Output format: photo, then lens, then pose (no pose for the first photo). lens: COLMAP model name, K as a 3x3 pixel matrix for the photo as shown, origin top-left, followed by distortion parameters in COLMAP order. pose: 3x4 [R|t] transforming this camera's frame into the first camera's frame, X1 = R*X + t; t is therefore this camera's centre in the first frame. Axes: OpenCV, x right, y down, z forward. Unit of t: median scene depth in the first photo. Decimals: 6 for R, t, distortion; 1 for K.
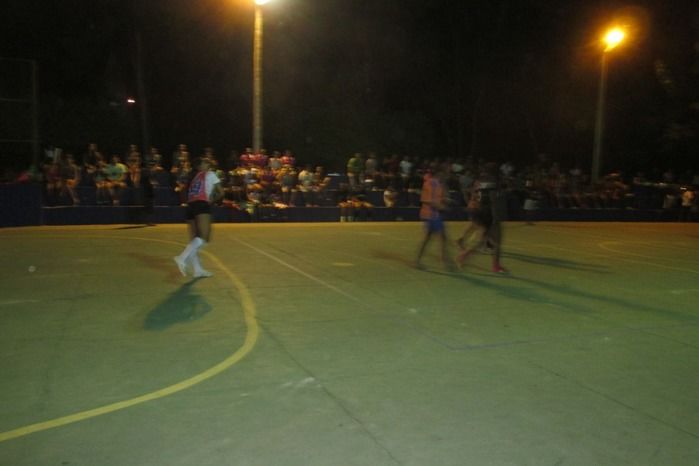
lens RADIAL K [[571.2, 0, 352.2], [0, 571.2, 232.1], [0, 0, 1]] dist [-0.042101, 0.004628]
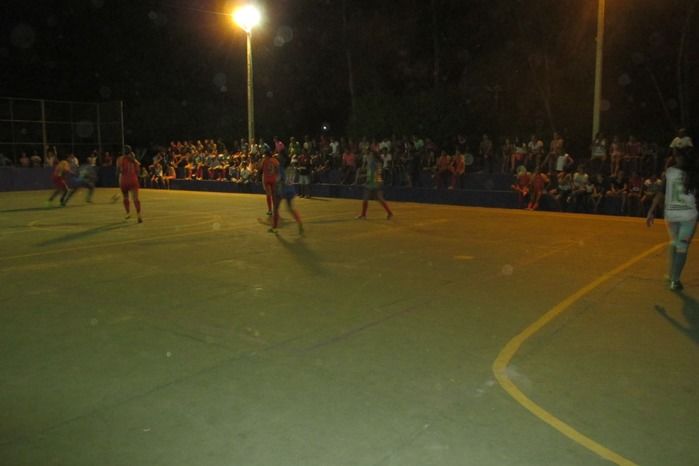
lens RADIAL K [[590.9, 0, 349.5], [0, 590.9, 233.0], [0, 0, 1]] dist [-0.070117, 0.000994]
pose [[0.518941, 0.081969, -0.850871, 1.221588], [-0.071354, 0.996072, 0.052439, -0.016091], [0.851827, 0.033500, 0.522751, 0.513659]]
